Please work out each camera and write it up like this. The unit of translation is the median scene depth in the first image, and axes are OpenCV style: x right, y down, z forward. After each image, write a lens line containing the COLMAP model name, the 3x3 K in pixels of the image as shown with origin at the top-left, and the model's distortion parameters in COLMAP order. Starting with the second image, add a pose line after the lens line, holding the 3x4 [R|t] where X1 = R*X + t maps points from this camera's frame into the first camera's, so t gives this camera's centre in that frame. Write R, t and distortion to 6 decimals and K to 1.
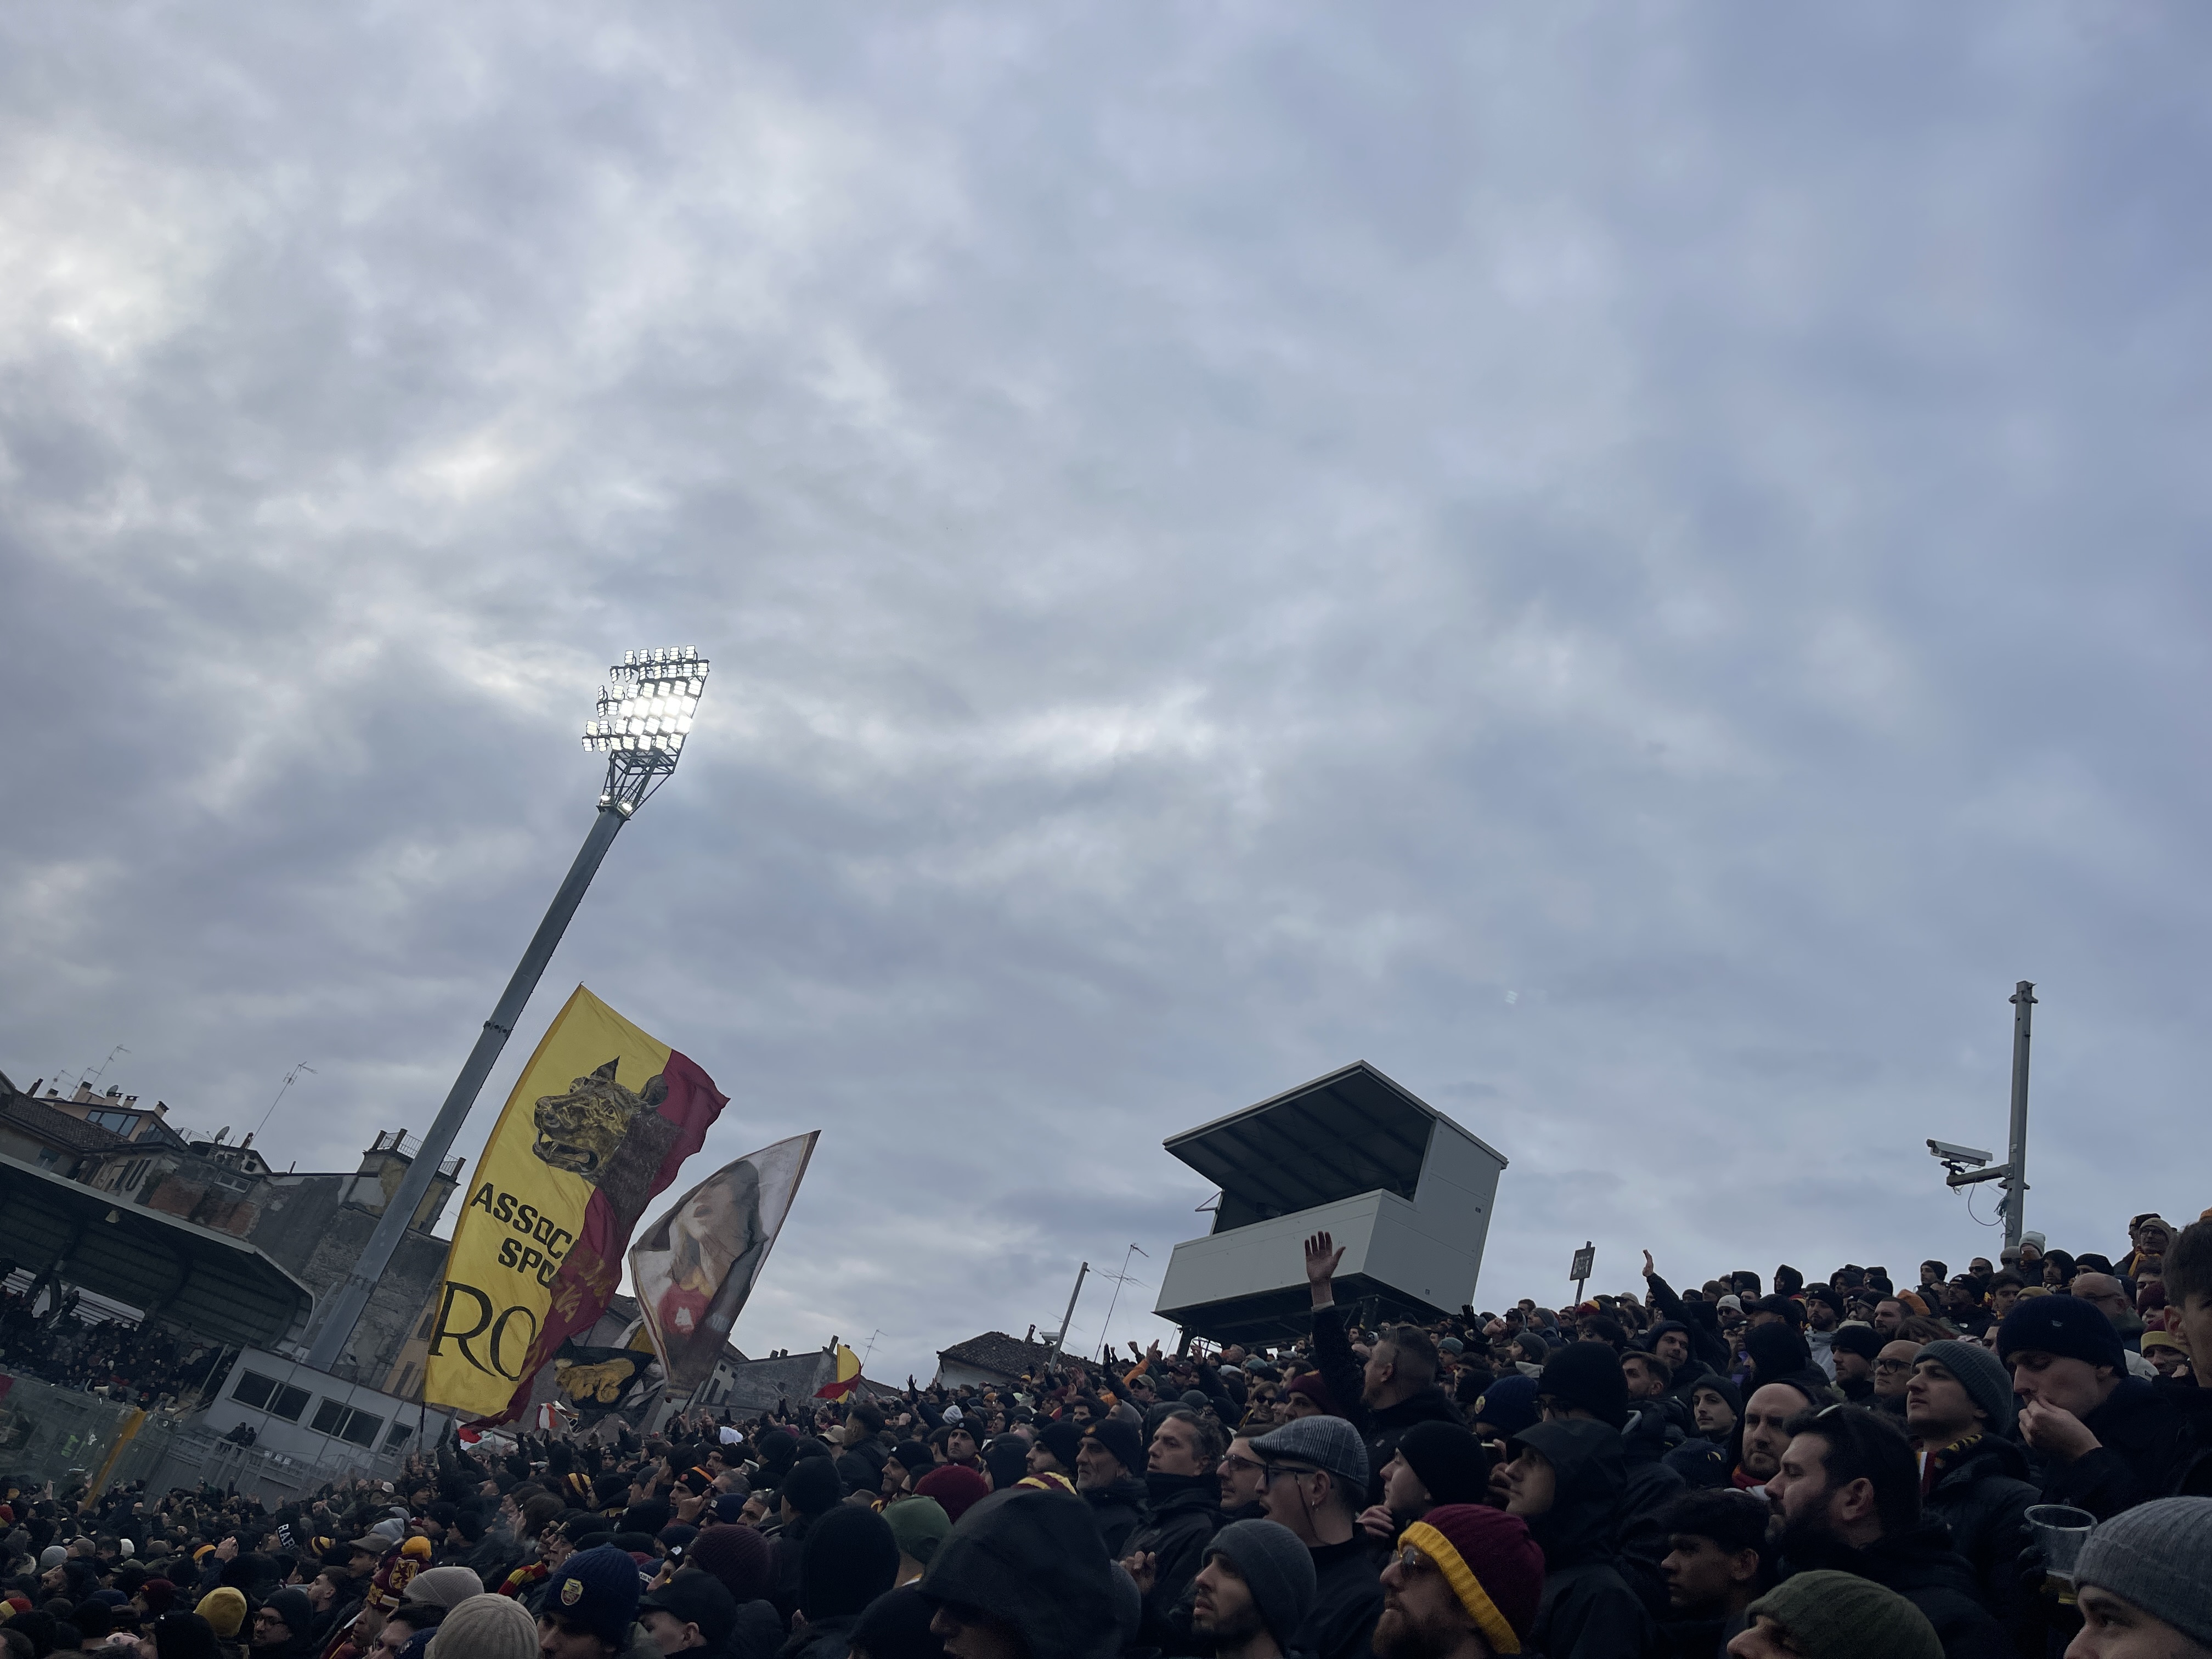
lens RADIAL K [[1699.4, 0, 1081.4], [0, 1699.4, 844.7], [0, 0, 1]] dist [0.104461, -0.124606]
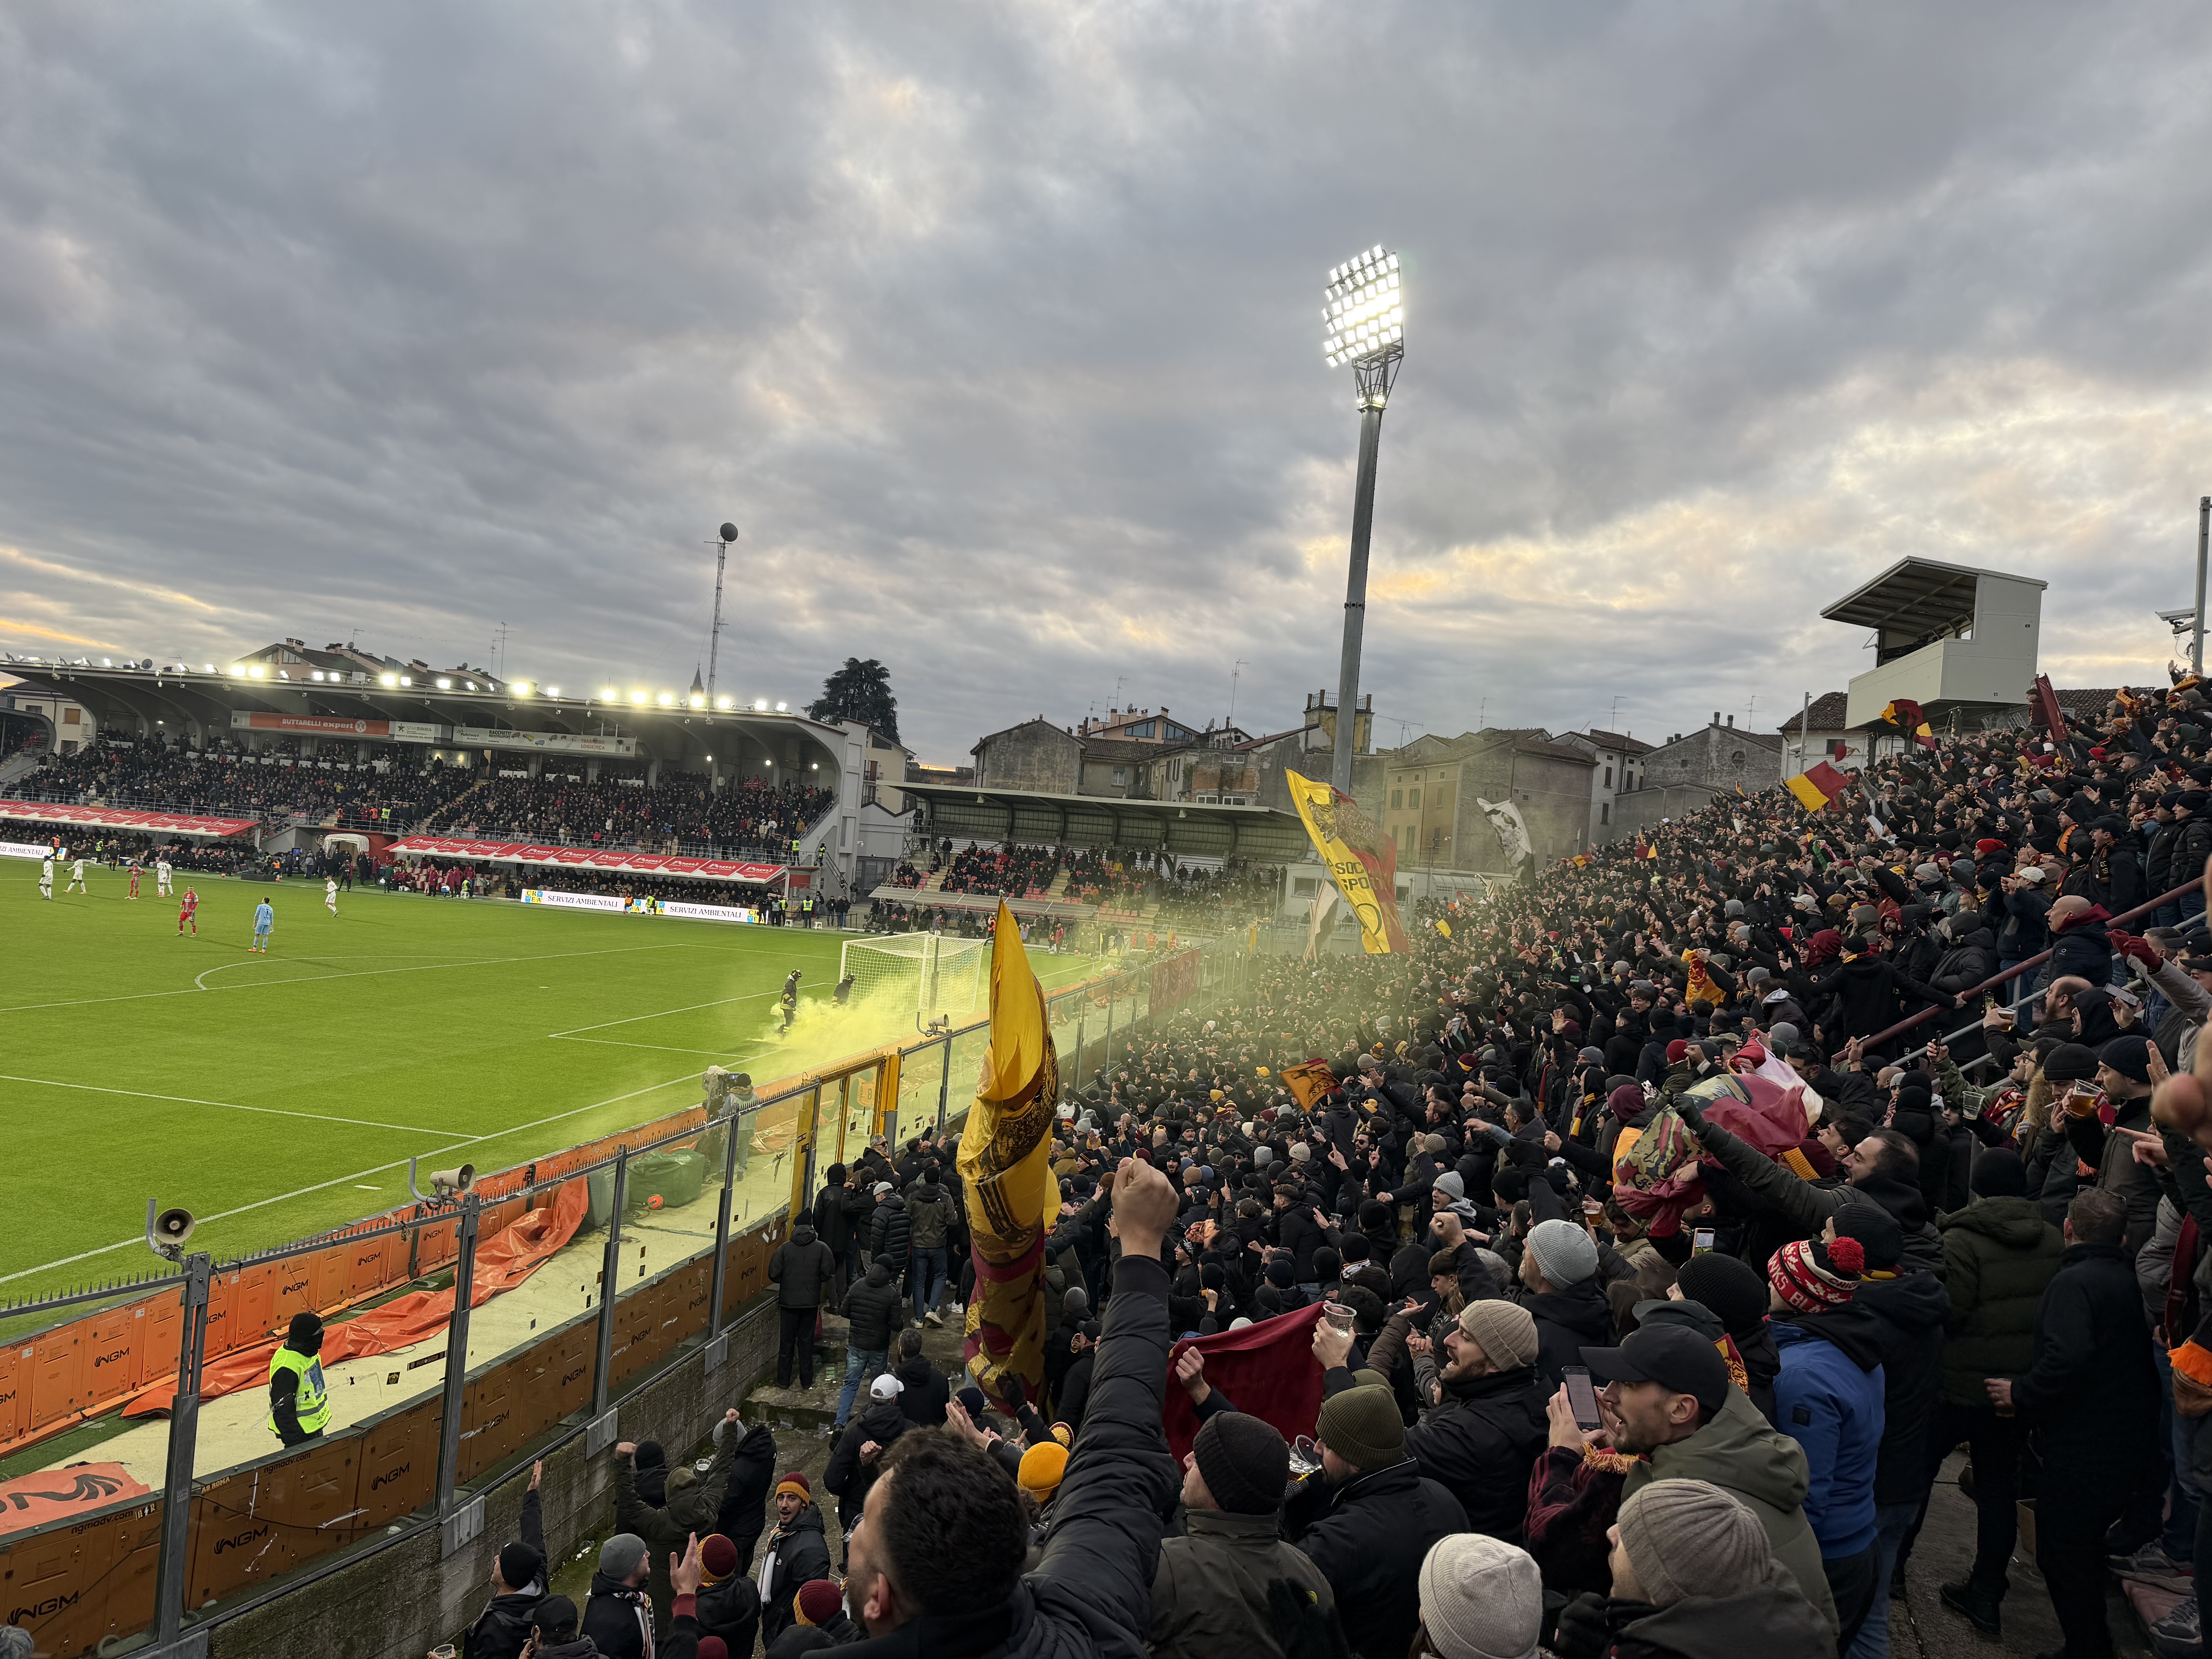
lens RADIAL K [[1575.9, 0, 1097.7], [0, 1575.9, 828.4], [0, 0, 1]] dist [0.199023, -0.302279]
pose [[0.813894, -0.265768, -0.516666, 0.084788], [0.423832, 0.879834, 0.215076, -0.084943], [0.397420, -0.394029, 0.828733, -0.162903]]
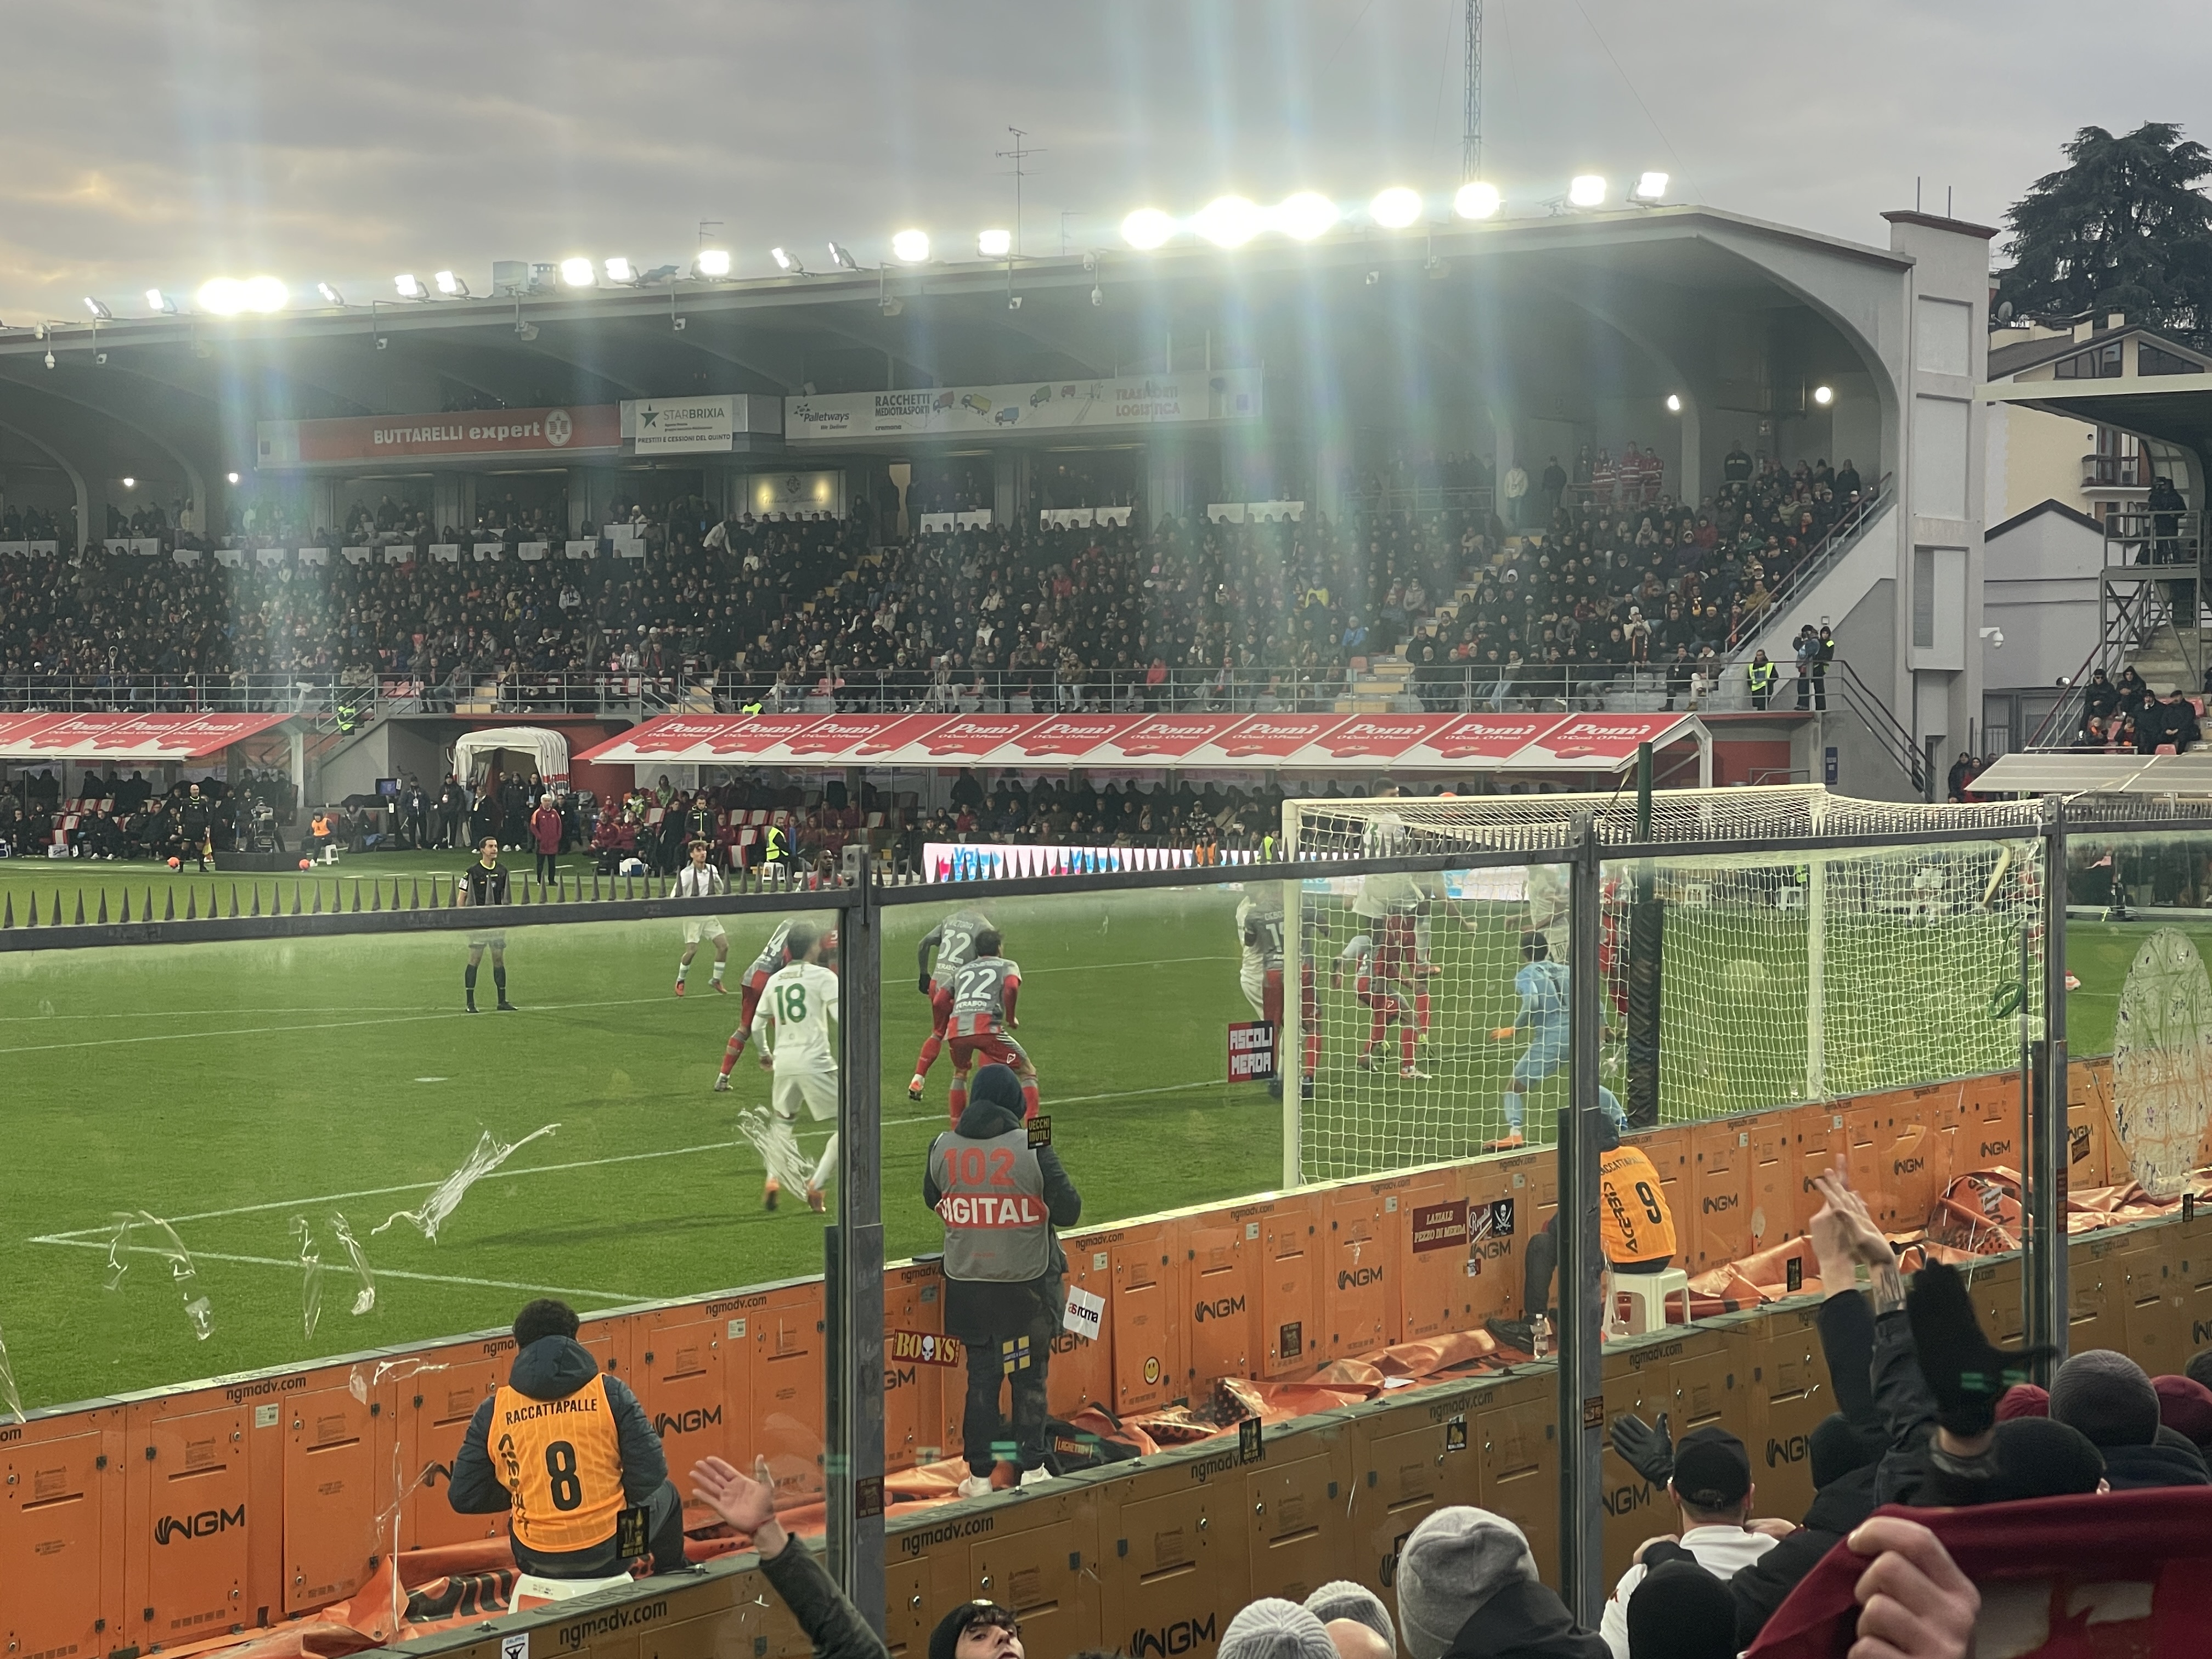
lens RADIAL K [[4361.5, 0, 1095.1], [0, 4361.5, 833.1], [0, 0, 1]] dist [0.205128, 0.327614]
pose [[0.511932, -0.303946, -0.803457, -0.010156], [0.544821, 0.838011, 0.030122, 0.011410], [0.664150, -0.453160, 0.594601, 0.023251]]
